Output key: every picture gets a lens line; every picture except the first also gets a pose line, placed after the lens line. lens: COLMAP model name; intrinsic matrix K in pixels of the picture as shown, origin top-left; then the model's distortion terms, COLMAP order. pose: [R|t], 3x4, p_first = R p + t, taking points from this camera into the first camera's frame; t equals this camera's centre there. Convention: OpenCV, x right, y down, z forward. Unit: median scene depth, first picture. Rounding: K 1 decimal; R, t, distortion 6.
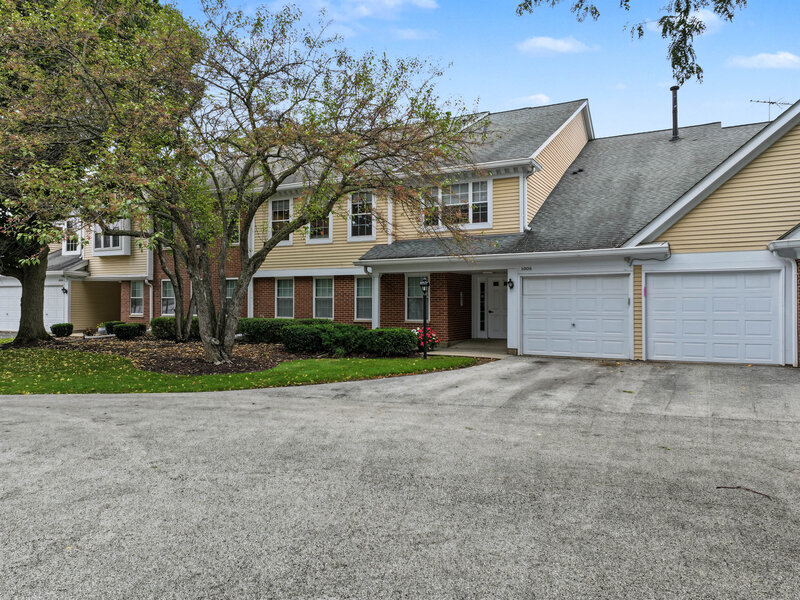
lens RADIAL K [[559.9, 0, 398.9], [0, 559.9, 300.2], [0, 0, 1]] dist [0.000063, 0.000087]
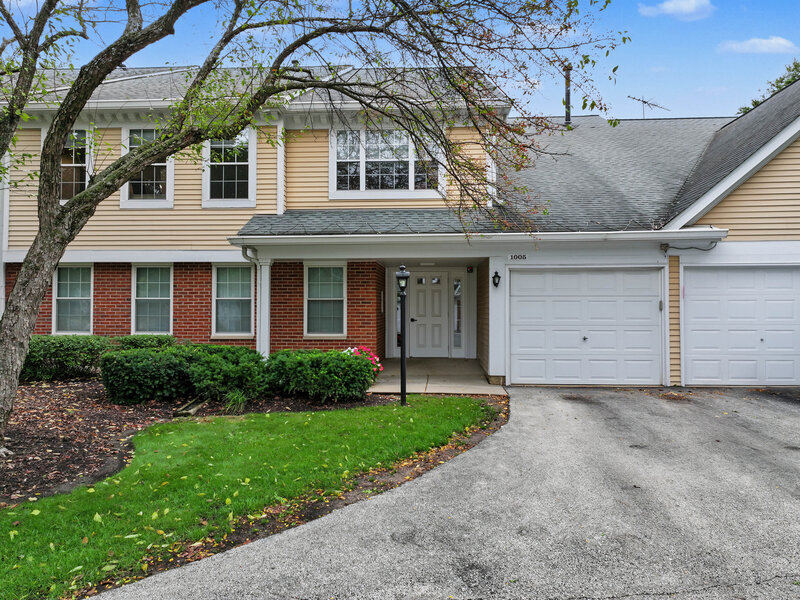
lens RADIAL K [[559.9, 0, 401.6], [0, 559.9, 299.6], [0, 0, 1]] dist [0.000063, 0.000087]
pose [[0.908014, 0.004543, 0.418915, -0.159239], [-0.000818, 0.999959, -0.009071, 0.001361], [-0.418939, 0.007894, 0.907980, 0.382212]]
